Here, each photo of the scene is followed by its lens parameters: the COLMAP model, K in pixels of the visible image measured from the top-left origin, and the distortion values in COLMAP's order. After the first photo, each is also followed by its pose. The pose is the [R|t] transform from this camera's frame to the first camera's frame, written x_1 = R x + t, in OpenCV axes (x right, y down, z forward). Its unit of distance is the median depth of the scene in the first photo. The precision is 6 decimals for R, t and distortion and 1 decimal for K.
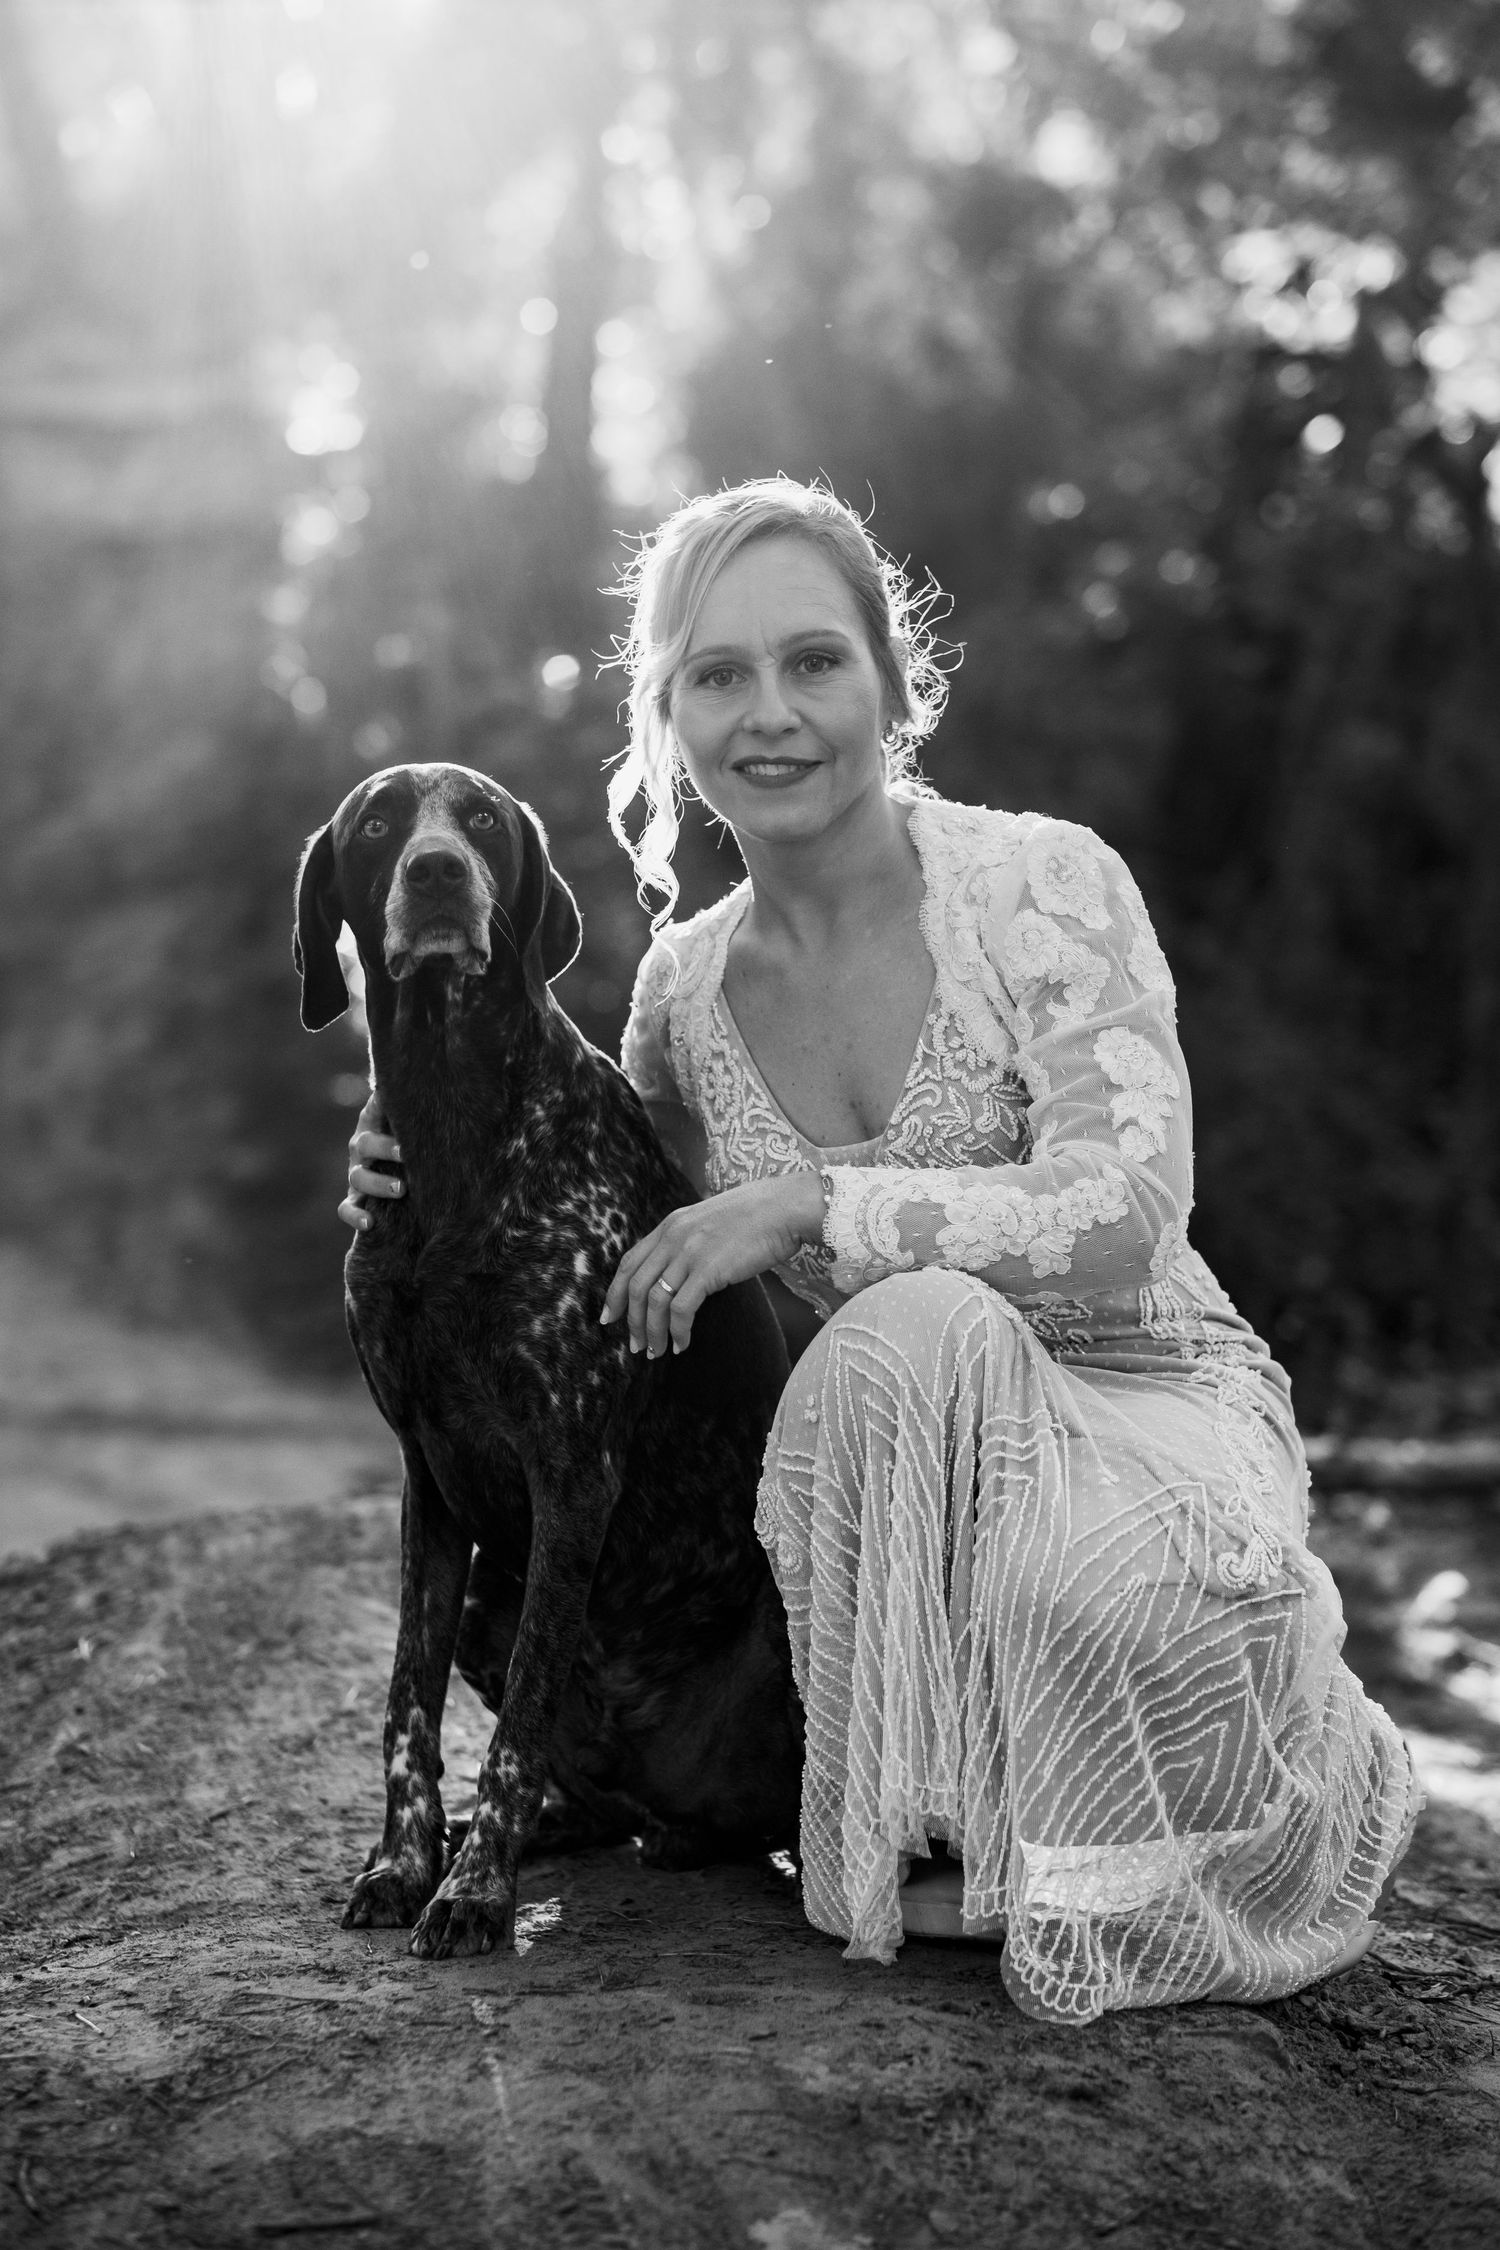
lens RADIAL K [[5489.0, 0, 751.9], [0, 5489.0, 1125.4], [0, 0, 1]] dist [0.030701, 0.000000]
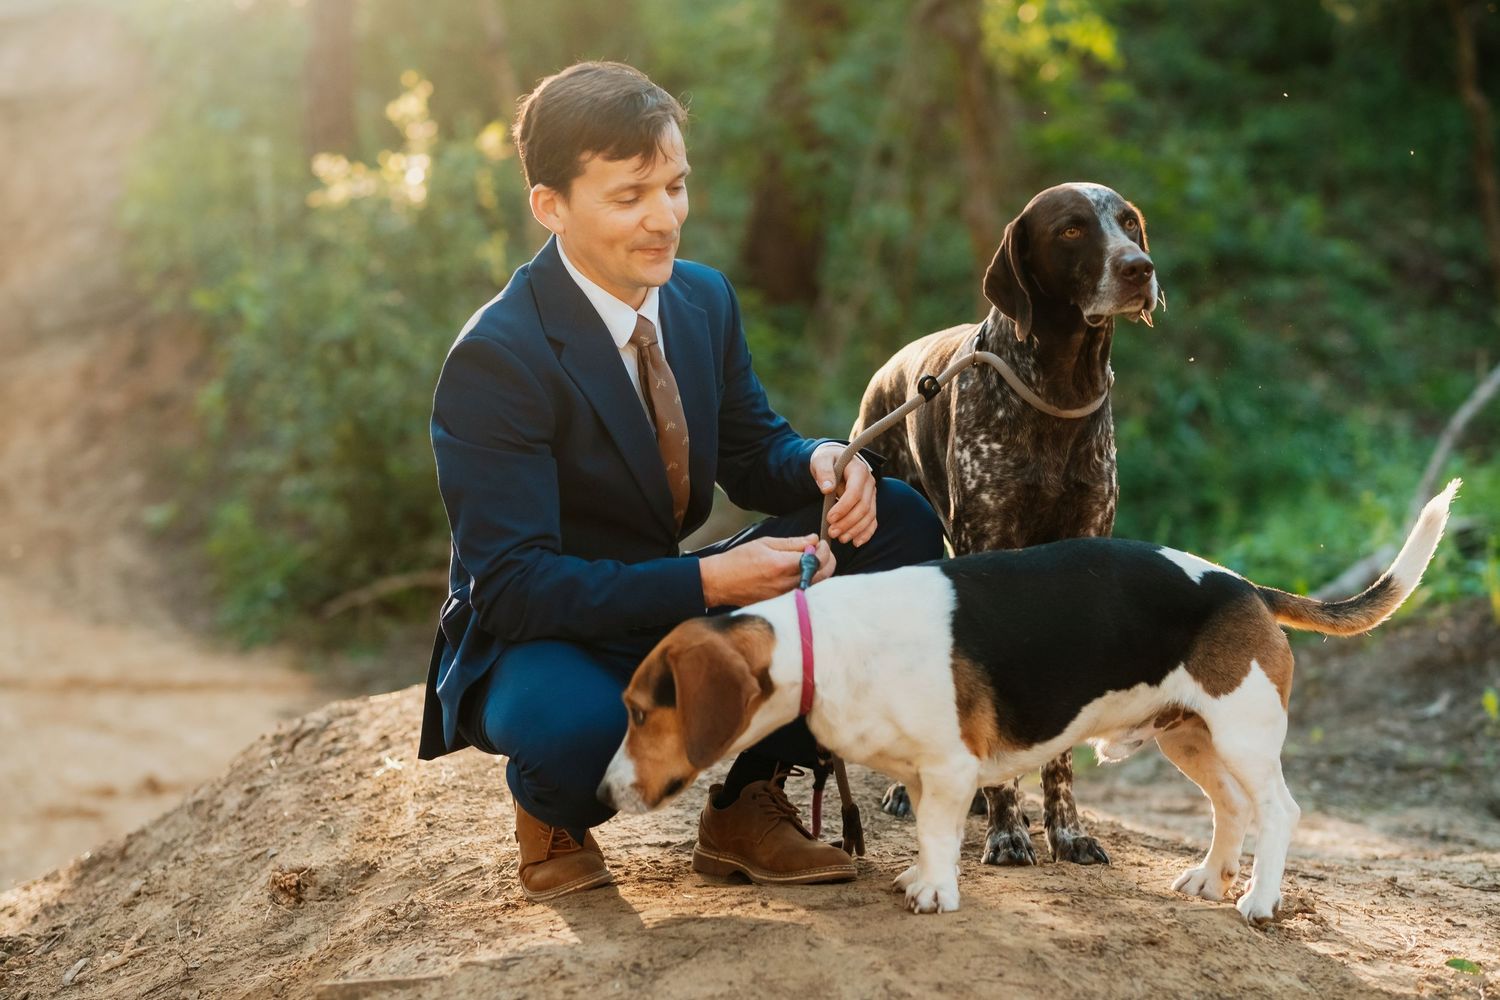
lens RADIAL K [[3659.4, 0, 748.7], [0, 3659.4, 499.7], [0, 0, 1]] dist [0.030701, 0.000000]
pose [[0.996459, -0.043621, 0.071880, -0.148790], [0.043042, 0.999027, 0.009585, 0.016550], [-0.072228, -0.006457, 0.997367, -0.172946]]
